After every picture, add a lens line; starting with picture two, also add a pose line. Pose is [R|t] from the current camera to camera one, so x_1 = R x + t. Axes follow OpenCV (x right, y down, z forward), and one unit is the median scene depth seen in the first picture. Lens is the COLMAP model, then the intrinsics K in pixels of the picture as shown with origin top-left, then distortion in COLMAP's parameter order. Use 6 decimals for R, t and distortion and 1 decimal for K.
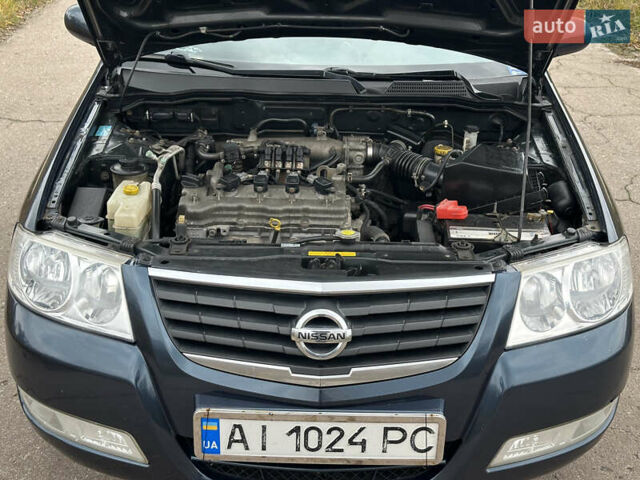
lens RADIAL K [[887.8, 0, 327.7], [0, 887.8, 251.4], [0, 0, 1]] dist [0.098592, 0.000000]
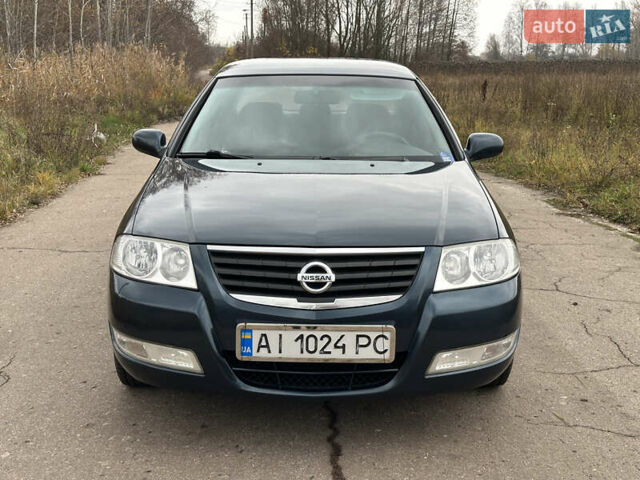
lens RADIAL K [[887.8, 0, 316.9], [0, 887.8, 258.8], [0, 0, 1]] dist [0.098592, 0.000000]
pose [[0.999921, -0.012510, 0.000774, -0.006274], [0.012371, 0.975124, -0.221317, 0.409098], [0.002014, 0.221309, 0.975202, -0.562358]]
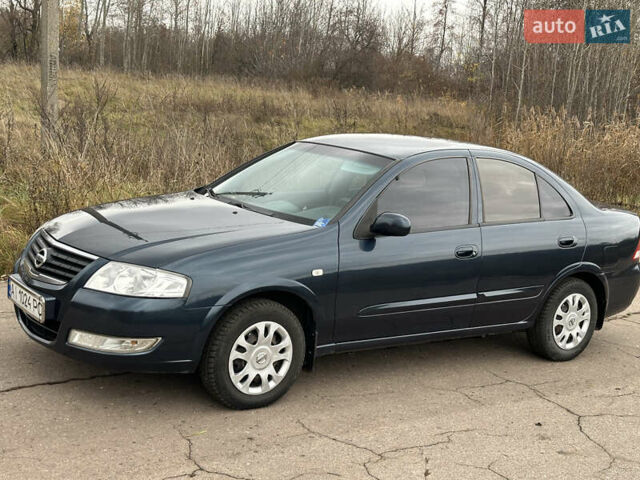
lens RADIAL K [[887.8, 0, 321.2], [0, 887.8, 245.0], [0, 0, 1]] dist [0.098592, 0.000000]
pose [[0.601193, 0.172869, -0.780182, 2.355503], [-0.410082, 0.904700, -0.115542, 0.028381], [0.685857, 0.389402, 0.614790, -0.005568]]
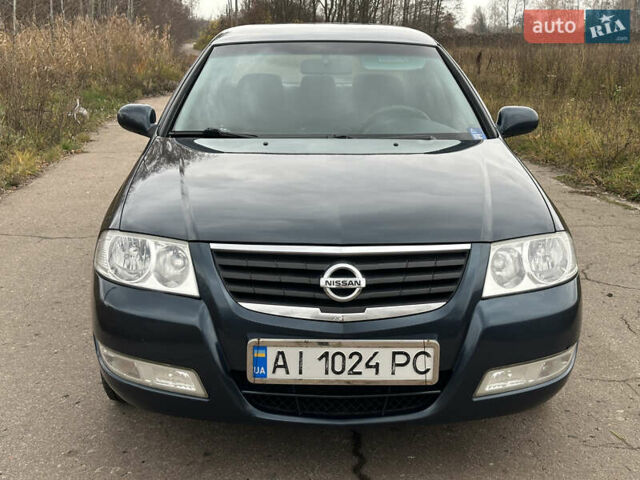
lens RADIAL K [[887.8, 0, 311.8], [0, 887.8, 256.0], [0, 0, 1]] dist [0.098592, 0.000000]
pose [[0.999752, -0.019713, 0.010393, -0.065476], [0.021373, 0.980207, -0.196818, 0.310516], [-0.006307, 0.196991, 0.980385, -0.306452]]
